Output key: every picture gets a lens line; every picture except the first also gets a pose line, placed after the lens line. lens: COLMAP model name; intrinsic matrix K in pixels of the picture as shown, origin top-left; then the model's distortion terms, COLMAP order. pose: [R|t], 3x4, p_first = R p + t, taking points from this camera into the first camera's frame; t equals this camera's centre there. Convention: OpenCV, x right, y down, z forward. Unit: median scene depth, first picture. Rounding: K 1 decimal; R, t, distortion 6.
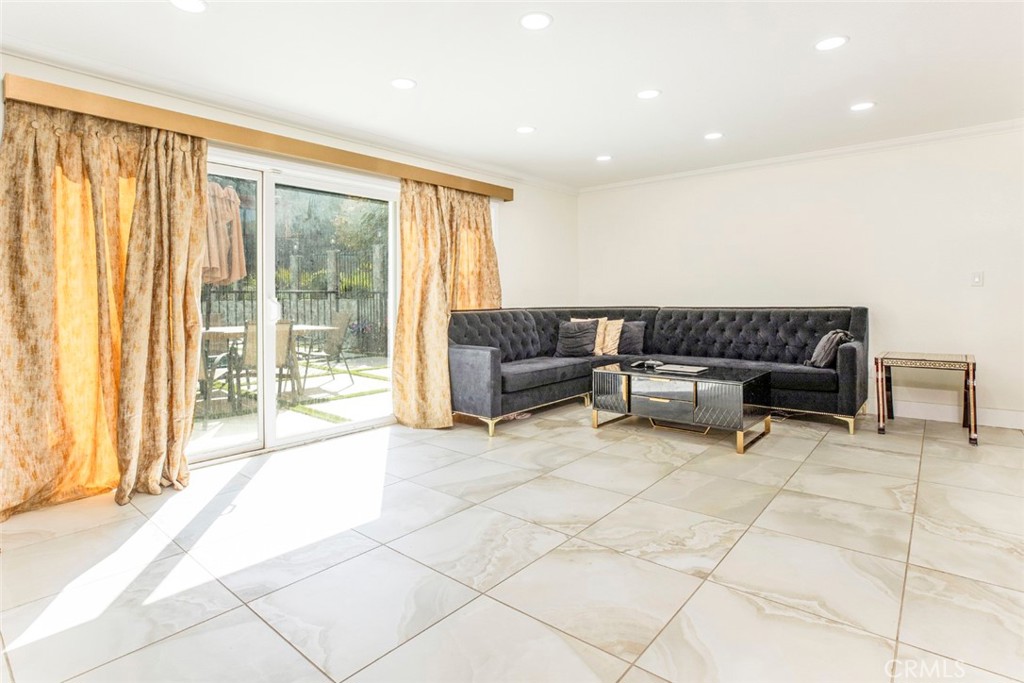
lens RADIAL K [[486.0, 0, 523.5], [0, 486.0, 335.4], [0, 0, 1]] dist [-0.001524, 0.001506]
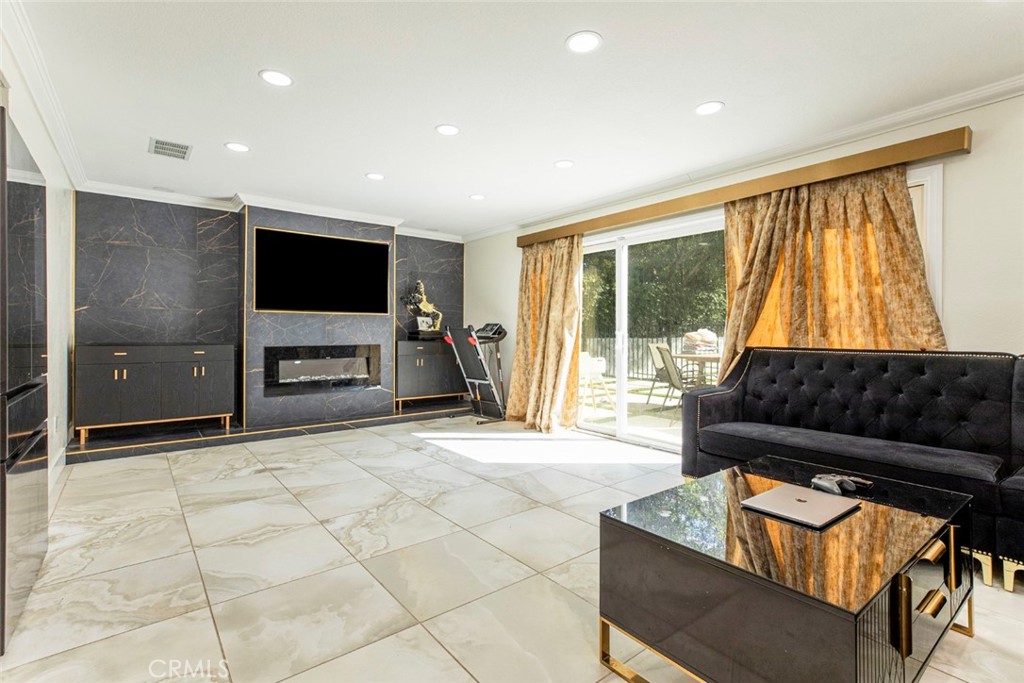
lens RADIAL K [[486.0, 0, 523.5], [0, 486.0, 335.4], [0, 0, 1]] dist [-0.001524, 0.001506]
pose [[-0.177941, 0.005117, -0.984028, 1.386972], [-0.078382, 0.996735, 0.019357, -0.104776], [0.980914, 0.080575, -0.176959, 1.485727]]
